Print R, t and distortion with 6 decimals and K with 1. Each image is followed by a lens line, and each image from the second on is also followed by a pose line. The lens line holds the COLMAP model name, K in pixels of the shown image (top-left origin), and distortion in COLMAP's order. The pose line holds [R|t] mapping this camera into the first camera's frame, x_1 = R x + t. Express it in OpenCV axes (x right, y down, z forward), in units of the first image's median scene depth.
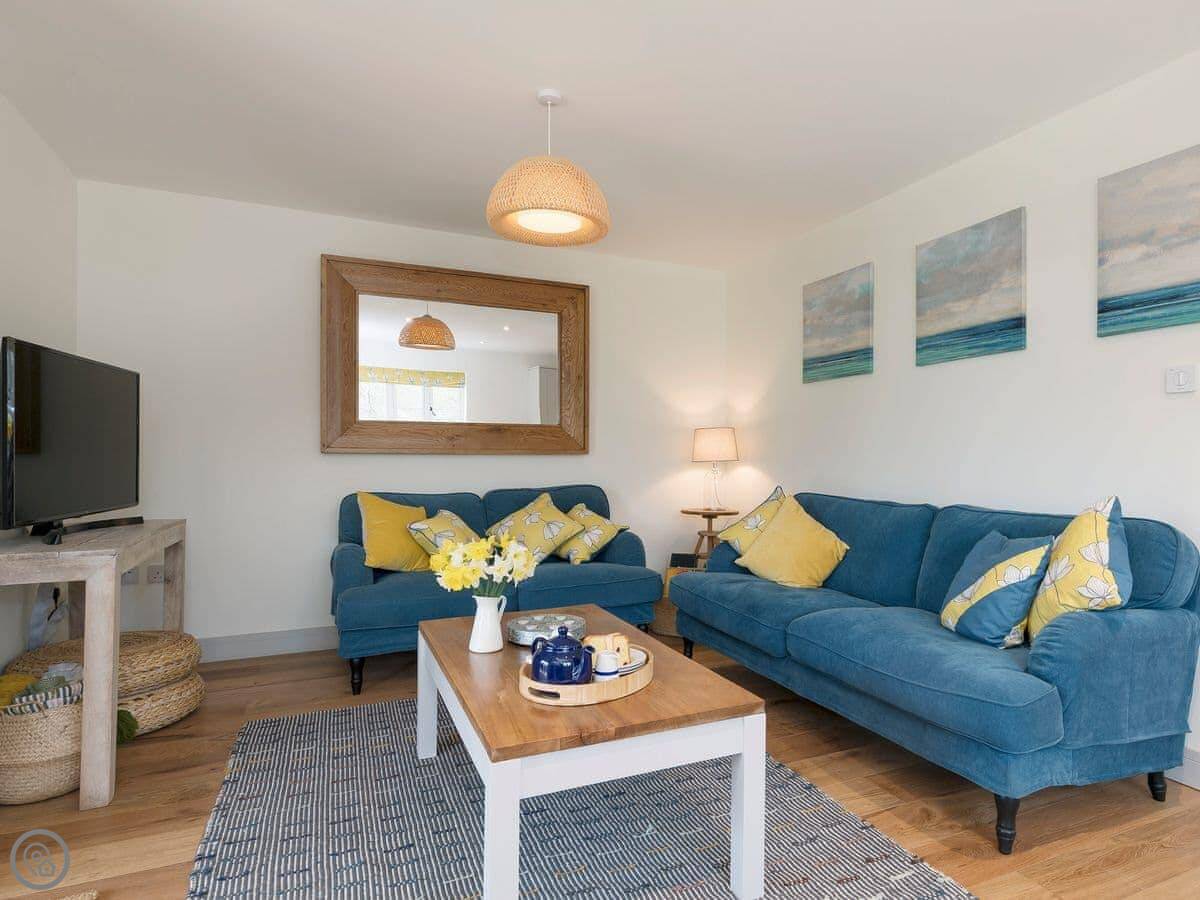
lens RADIAL K [[668.8, 0, 598.0], [0, 668.8, 458.1], [0, 0, 1]] dist [0.008797, -0.002796]
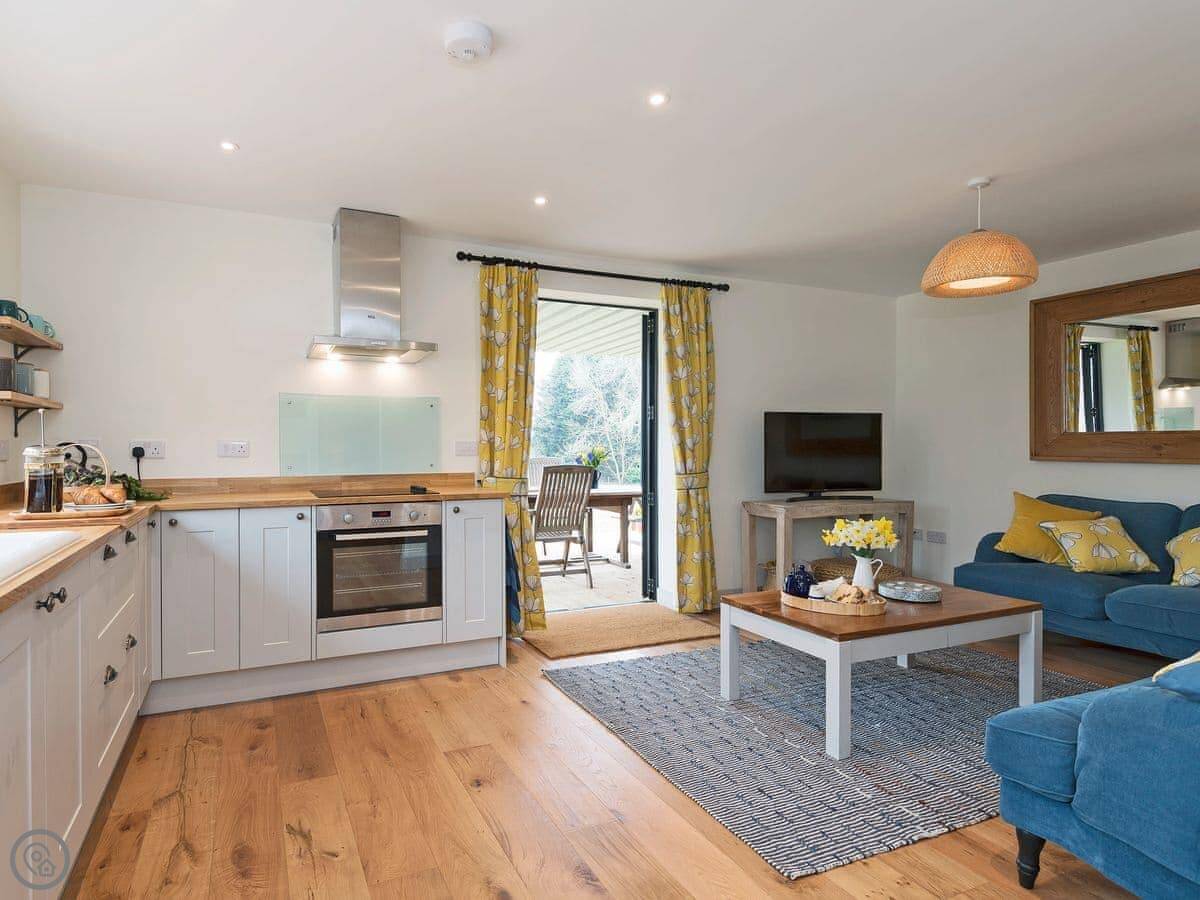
lens RADIAL K [[668.8, 0, 596.4], [0, 668.8, 455.5], [0, 0, 1]] dist [0.008797, -0.002796]
pose [[0.027693, 0.003447, -0.999611, 1.153190], [0.018442, 0.999822, 0.003959, -0.050117], [0.999446, -0.018544, 0.027625, 0.249287]]
